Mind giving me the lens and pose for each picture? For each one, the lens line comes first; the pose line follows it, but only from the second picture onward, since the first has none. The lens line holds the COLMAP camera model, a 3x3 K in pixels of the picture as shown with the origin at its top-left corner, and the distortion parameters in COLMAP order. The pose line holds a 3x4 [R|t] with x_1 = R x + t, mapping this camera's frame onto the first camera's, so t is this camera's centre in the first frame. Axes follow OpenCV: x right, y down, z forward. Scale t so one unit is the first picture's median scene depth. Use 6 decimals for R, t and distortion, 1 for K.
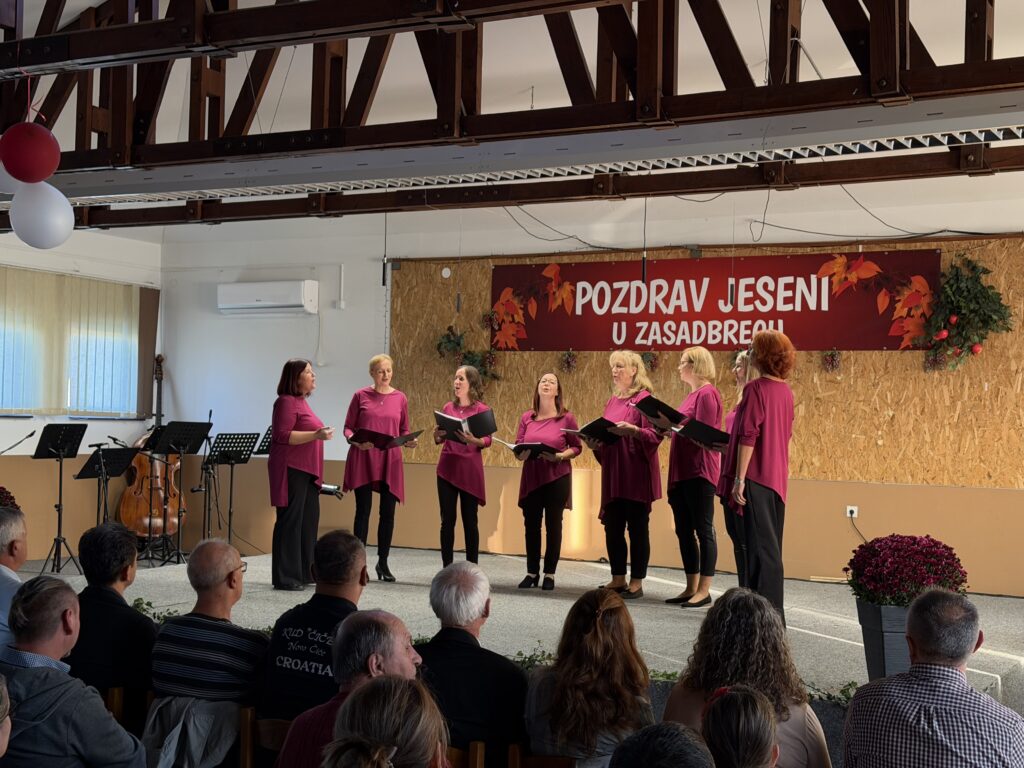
lens RADIAL K [[1434.0, 0, 495.9], [0, 1434.0, 379.3], [0, 0, 1]] dist [0.135948, 0.000000]
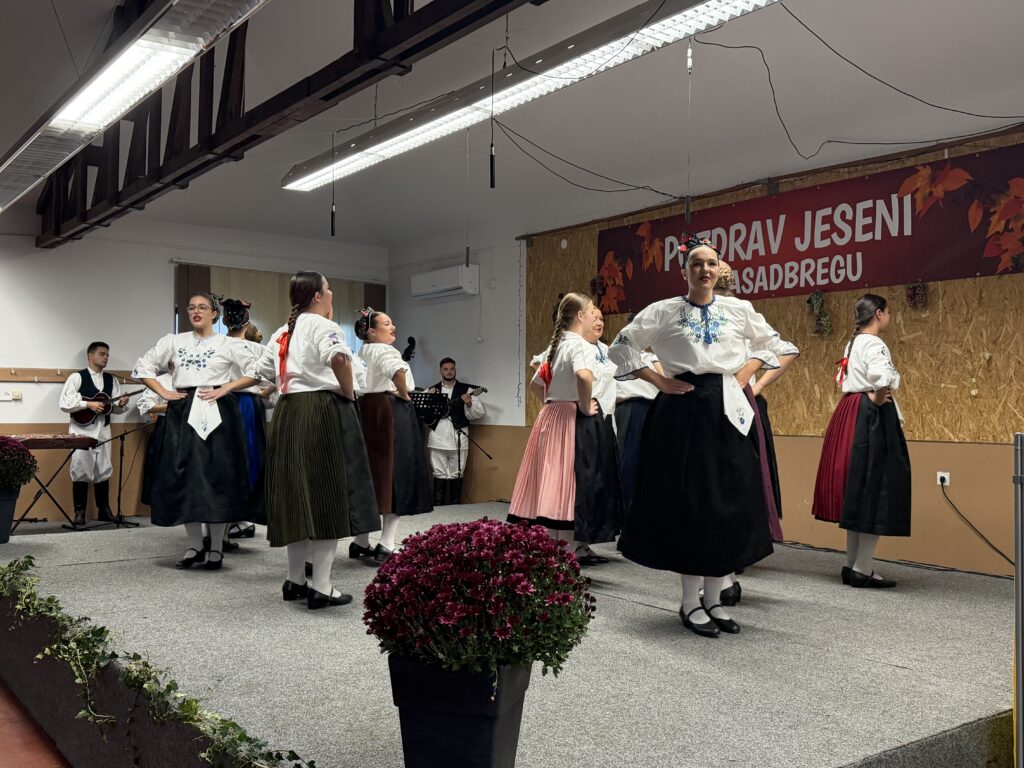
lens RADIAL K [[990.1, 0, 505.9], [0, 990.1, 388.0], [0, 0, 1]] dist [0.048238, 0.000000]
pose [[0.912777, -0.025757, -0.407646, 0.248485], [0.027651, 0.999617, -0.001245, 0.034021], [0.407522, -0.010136, 0.913139, 0.382325]]
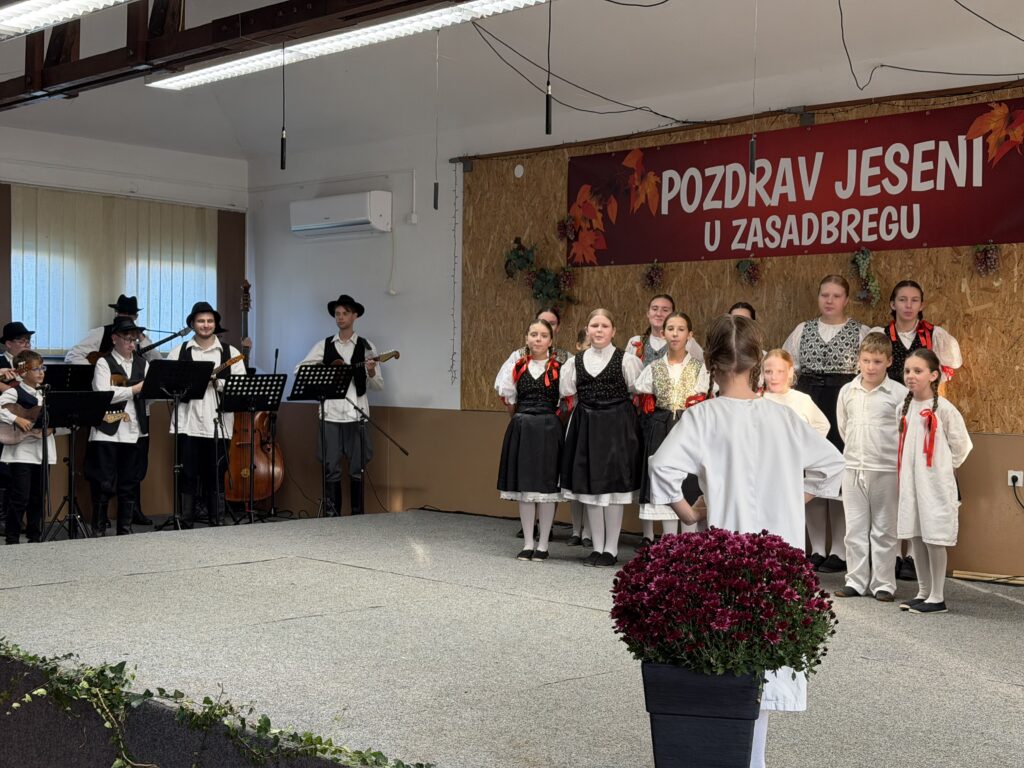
lens RADIAL K [[1434.0, 0, 505.6], [0, 1434.0, 376.8], [0, 0, 1]] dist [0.135948, 0.000000]
pose [[0.962567, -0.008761, -0.270903, 0.198497], [0.016758, 0.999489, 0.027223, 0.020253], [0.270526, -0.030744, 0.962222, 0.267549]]
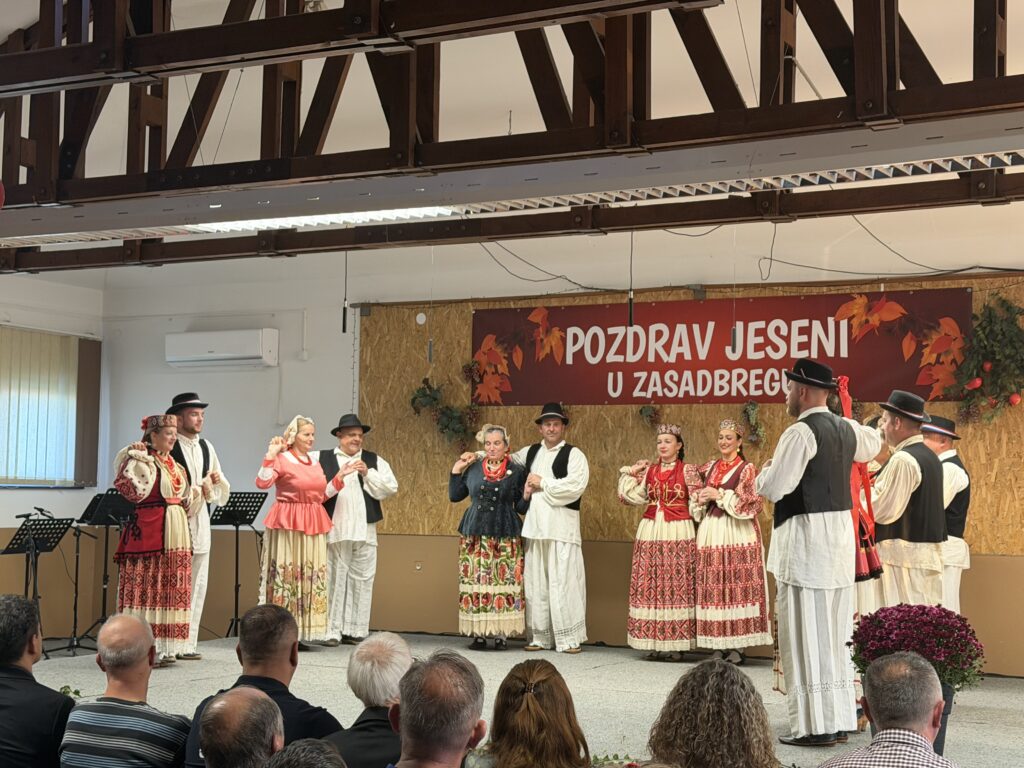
lens RADIAL K [[1647.5, 0, 485.6], [0, 1647.5, 380.8], [0, 0, 1]] dist [0.146298, 0.000000]
pose [[0.999932, -0.008168, -0.008304, 0.015566], [0.007849, 0.999258, -0.037713, 0.003594], [0.008606, 0.037645, 0.999254, -0.020705]]
